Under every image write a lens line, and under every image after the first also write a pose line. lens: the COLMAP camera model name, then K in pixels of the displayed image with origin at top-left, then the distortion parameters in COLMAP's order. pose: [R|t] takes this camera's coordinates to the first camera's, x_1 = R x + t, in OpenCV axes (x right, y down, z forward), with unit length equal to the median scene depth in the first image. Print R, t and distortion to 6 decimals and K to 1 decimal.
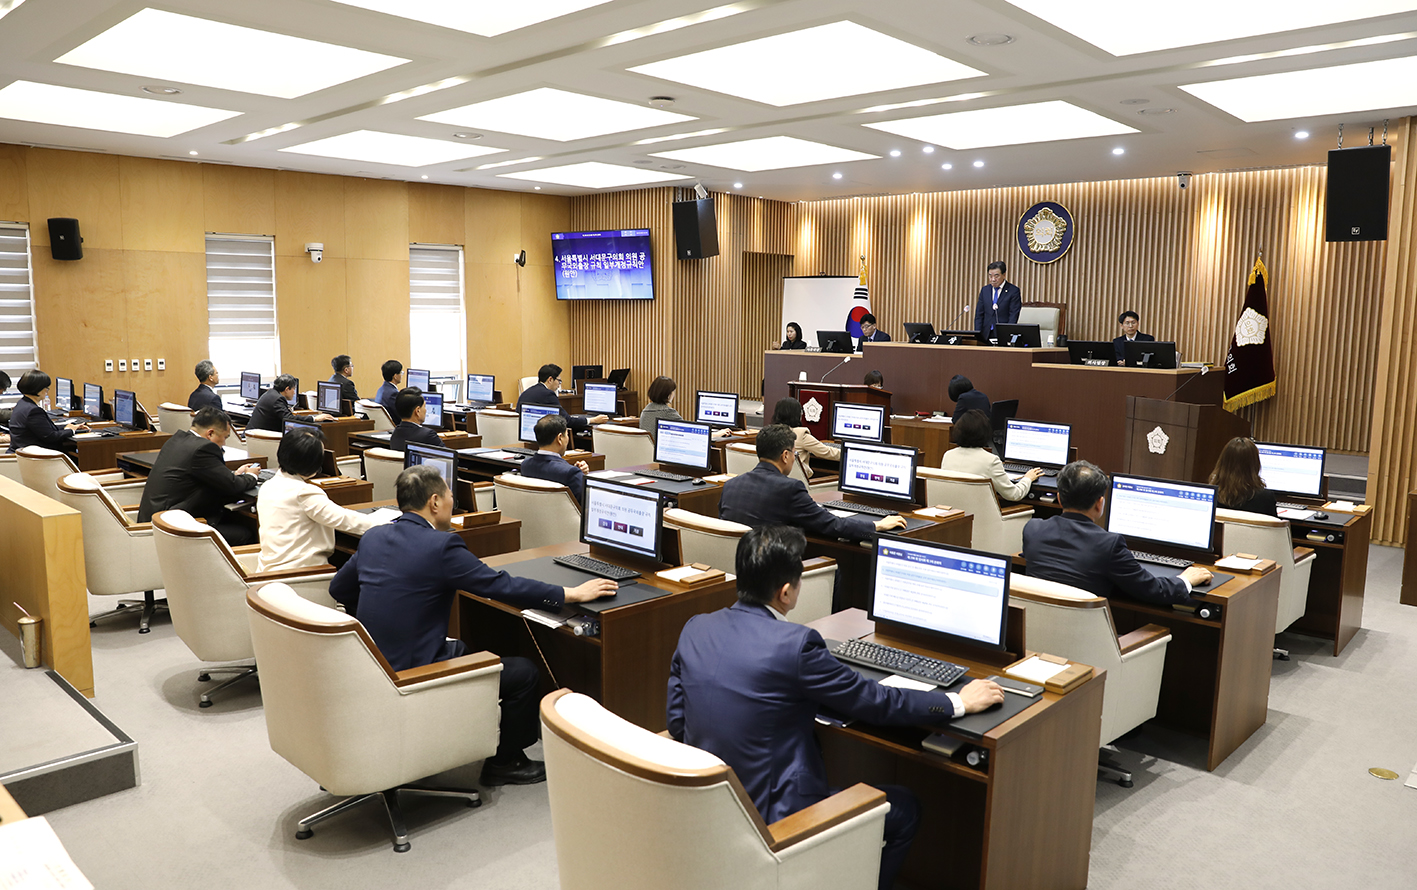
lens RADIAL K [[1022.5, 0, 712.1], [0, 1022.5, 444.9], [0, 0, 1]] dist [0.006989, 0.000255]
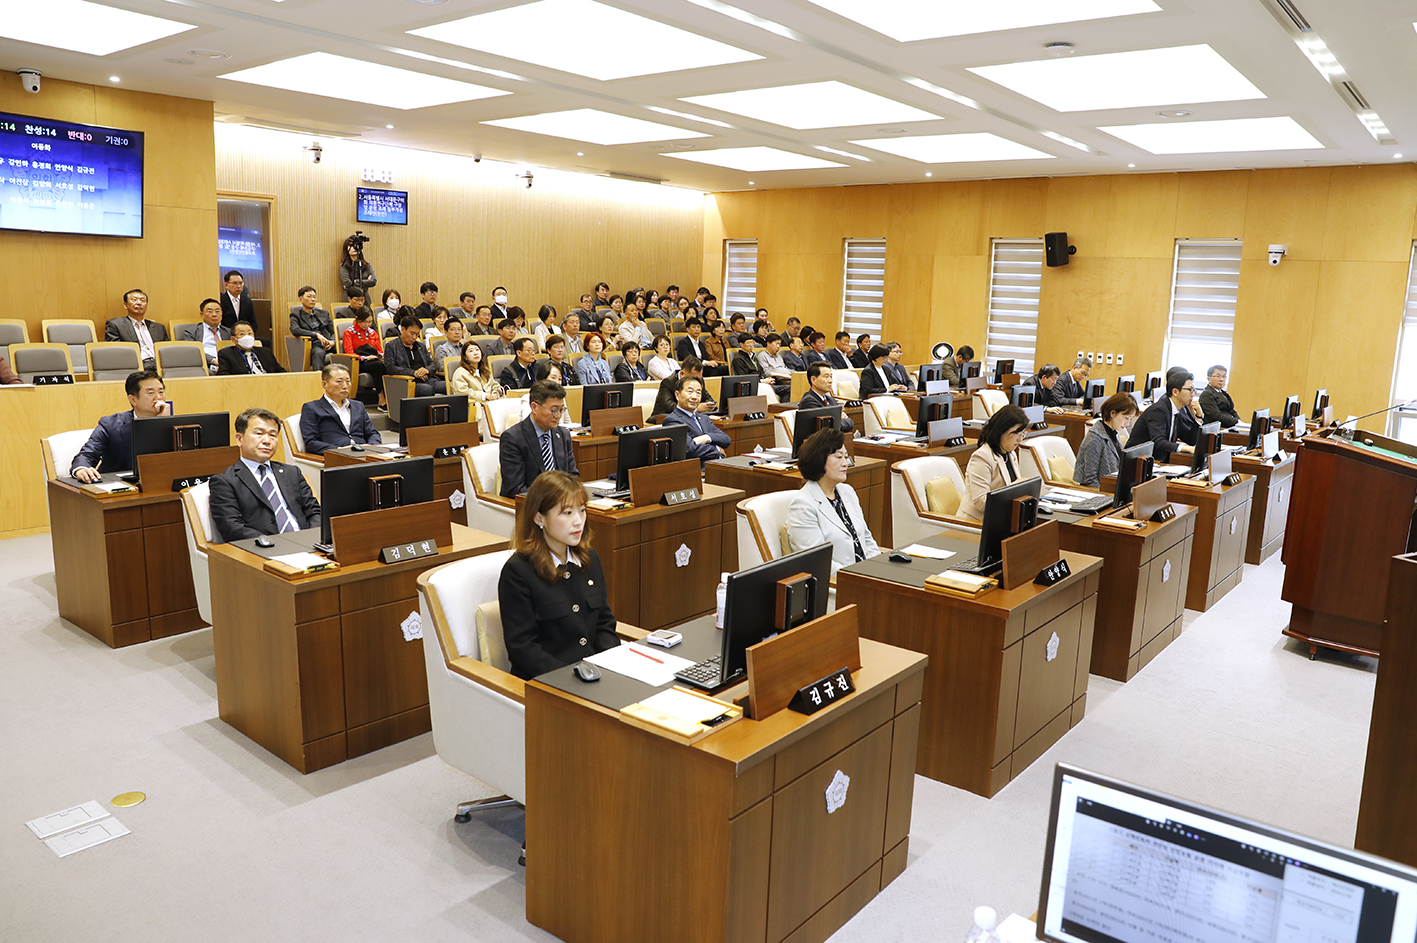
lens RADIAL K [[992.8, 0, 713.3], [0, 992.8, 469.9], [0, 0, 1]] dist [-0.010758, 0.001020]
pose [[0.076266, 0.173556, -0.981867, 0.524999], [-0.172699, 0.972151, 0.158424, -0.058197], [0.982018, 0.157485, 0.104114, 0.487432]]
